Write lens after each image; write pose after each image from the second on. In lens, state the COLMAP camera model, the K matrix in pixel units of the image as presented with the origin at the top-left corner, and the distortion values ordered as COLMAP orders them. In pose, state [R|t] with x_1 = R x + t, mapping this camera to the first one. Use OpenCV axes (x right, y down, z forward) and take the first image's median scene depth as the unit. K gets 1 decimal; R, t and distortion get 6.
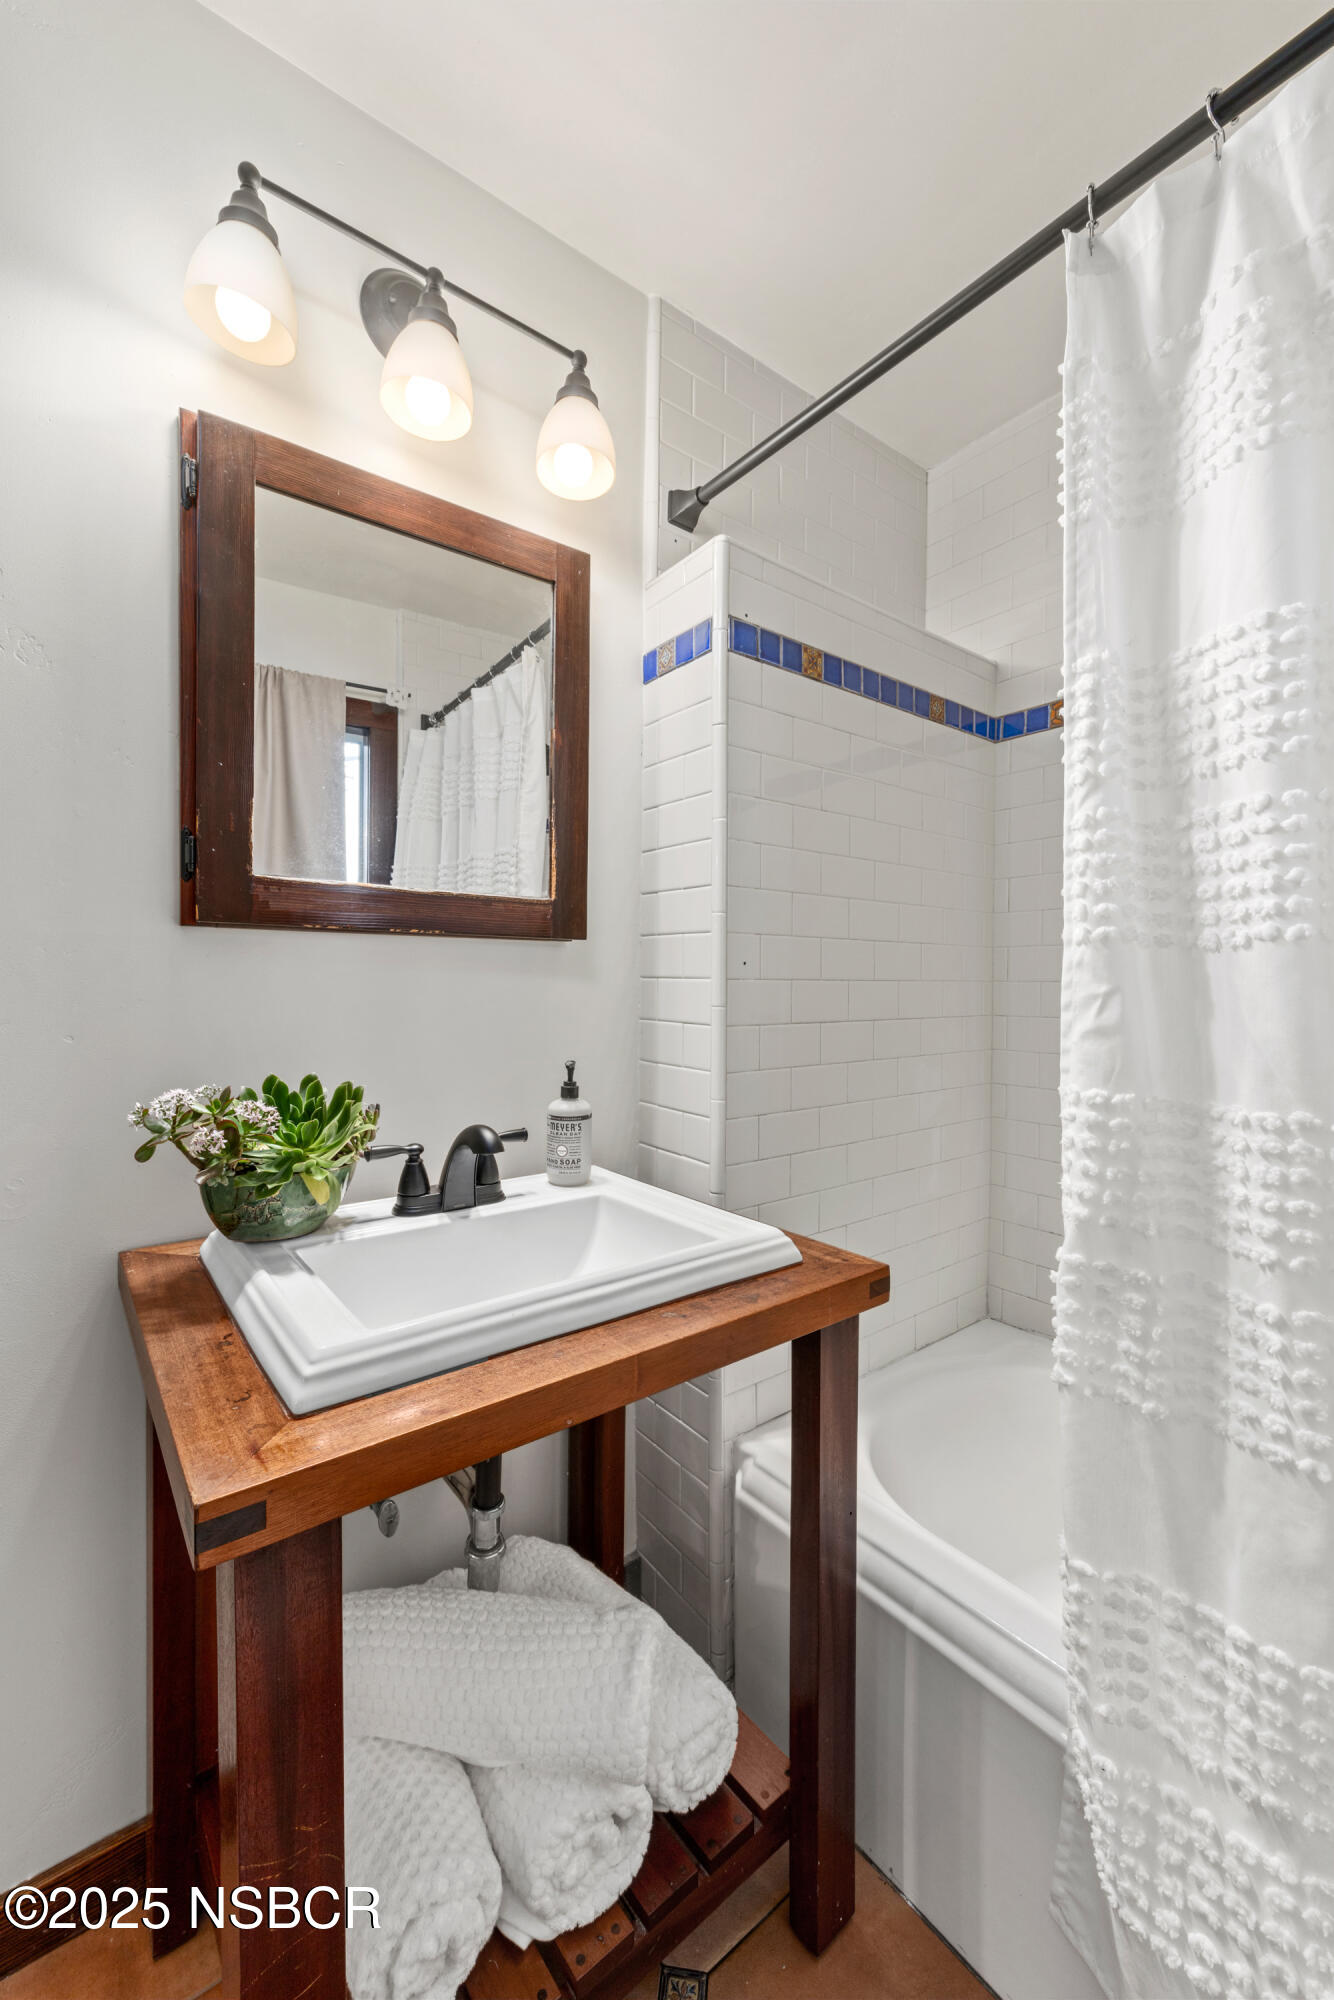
lens RADIAL K [[800.8, 0, 672.3], [0, 800.8, 990.9], [0, 0, 1]] dist [0.003222, 0.000286]
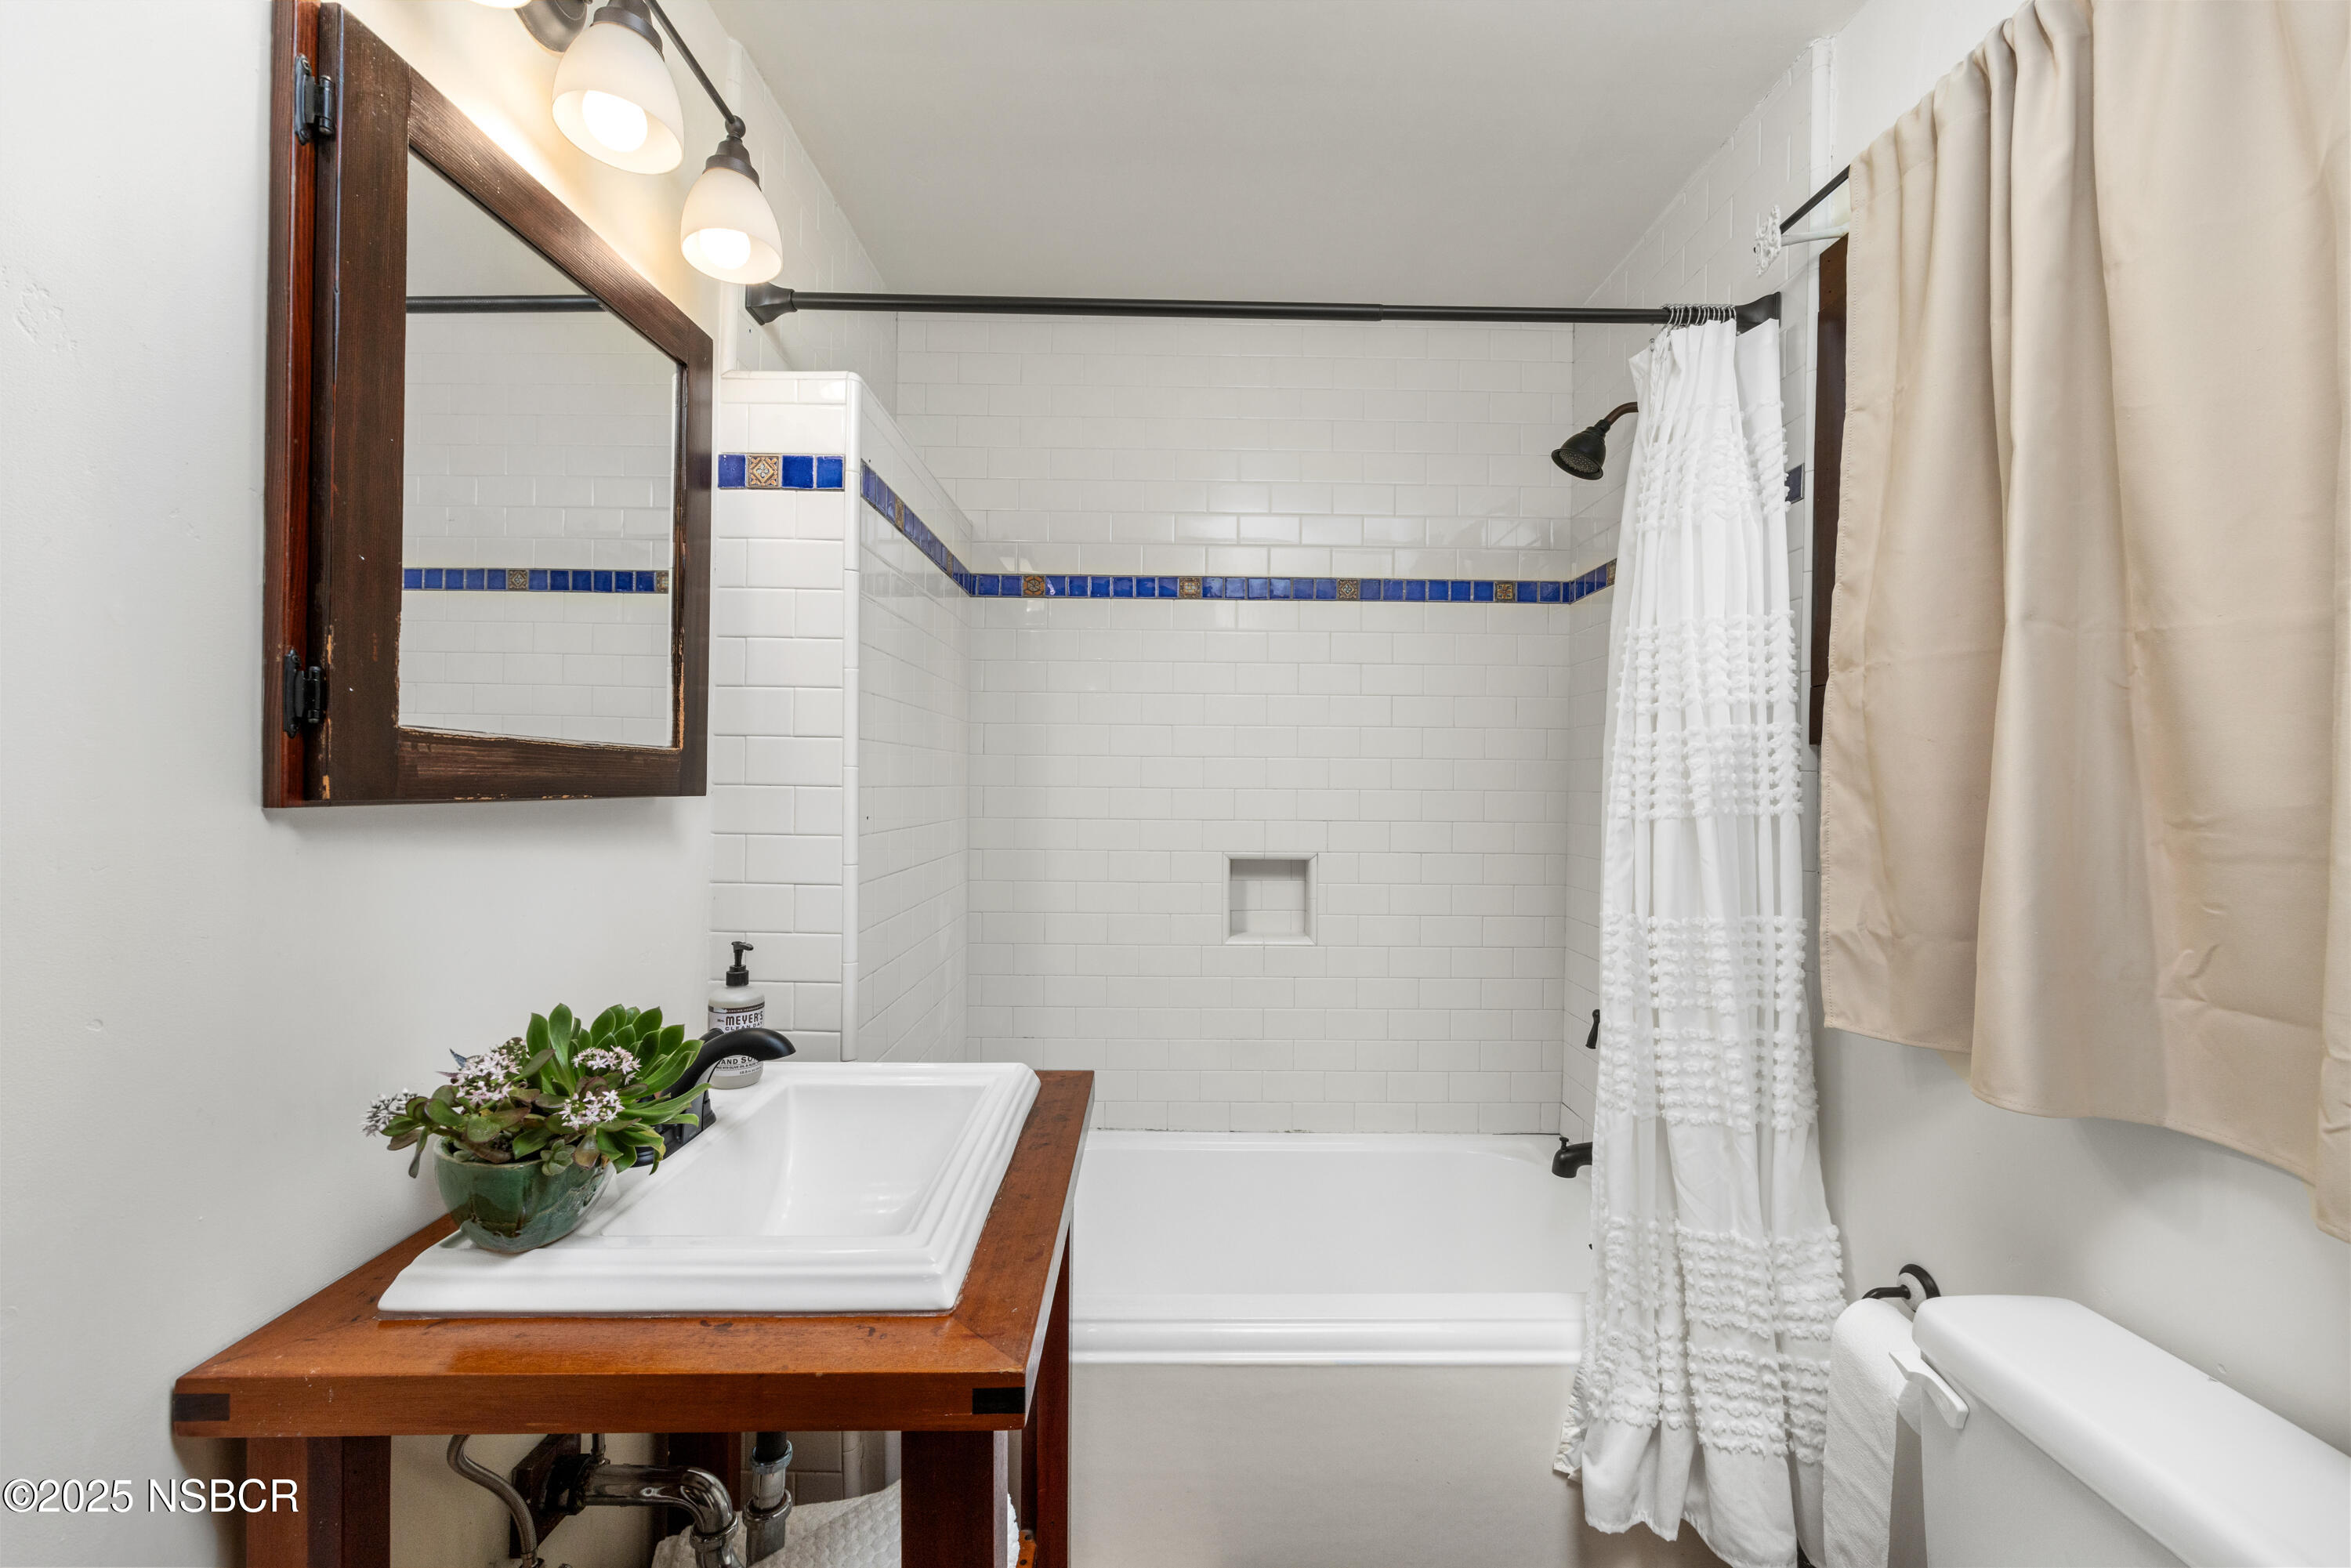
lens RADIAL K [[941.3, 0, 1170.6], [0, 941.3, 786.8], [0, 0, 1]] dist [0.003222, 0.000286]
pose [[0.610020, -0.007171, 0.792353, -0.645100], [0.006350, 0.999971, 0.004162, -0.080624], [-0.792360, 0.002493, 0.610048, 0.012782]]
